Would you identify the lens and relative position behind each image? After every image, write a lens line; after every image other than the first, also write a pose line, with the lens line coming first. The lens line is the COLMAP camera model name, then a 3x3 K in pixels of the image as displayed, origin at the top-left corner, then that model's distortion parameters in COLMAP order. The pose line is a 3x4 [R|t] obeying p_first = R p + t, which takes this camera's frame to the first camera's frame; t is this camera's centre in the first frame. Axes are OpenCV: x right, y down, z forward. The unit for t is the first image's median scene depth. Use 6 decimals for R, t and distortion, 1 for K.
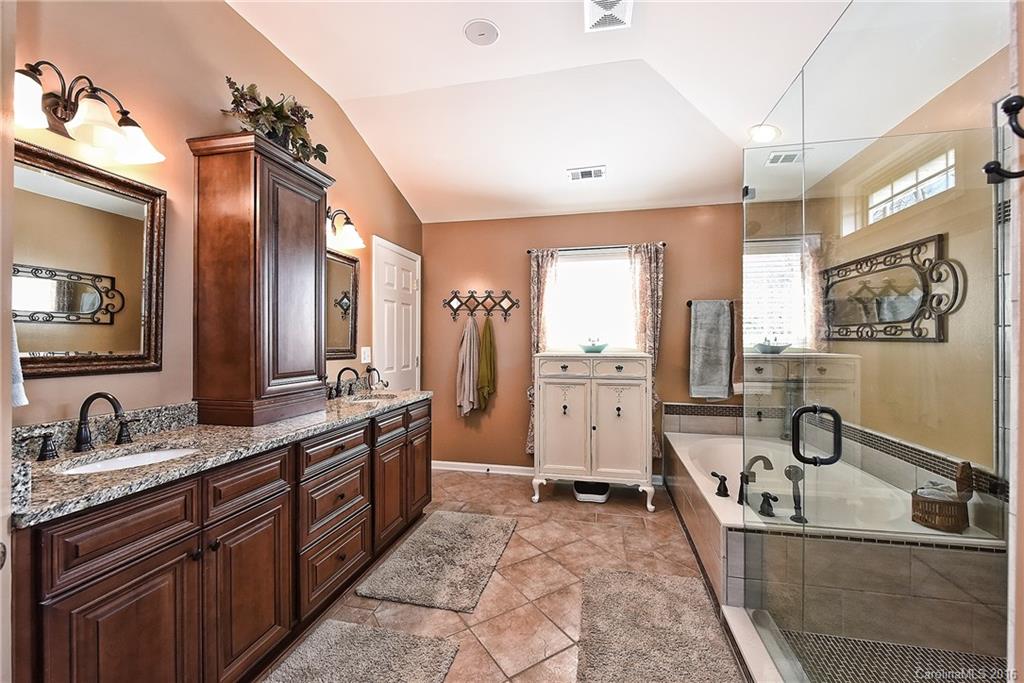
lens RADIAL K [[414.5, 0, 512.0], [0, 414.5, 341.5], [0, 0, 1]] dist [0.002060, -0.000072]
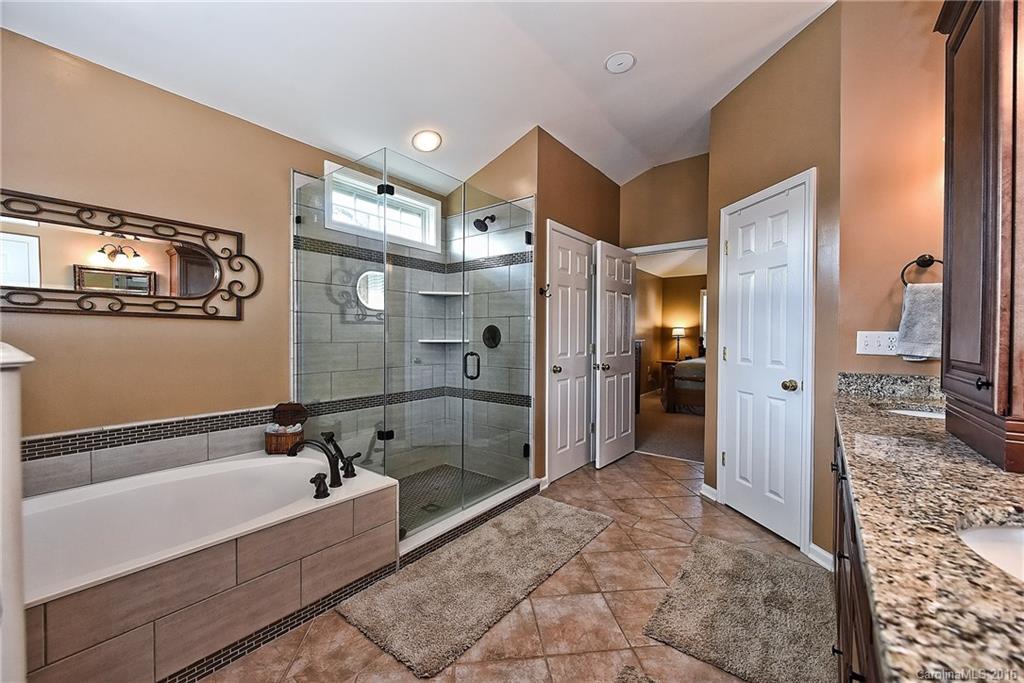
lens RADIAL K [[405.3, 0, 514.7], [0, 405.3, 341.6], [0, 0, 1]] dist [0.015235, -0.008943]
pose [[-0.908783, -0.007092, 0.417208, -0.221621], [-0.001996, 0.999918, 0.012647, 0.048579], [-0.417263, 0.010661, -0.908723, 1.778813]]
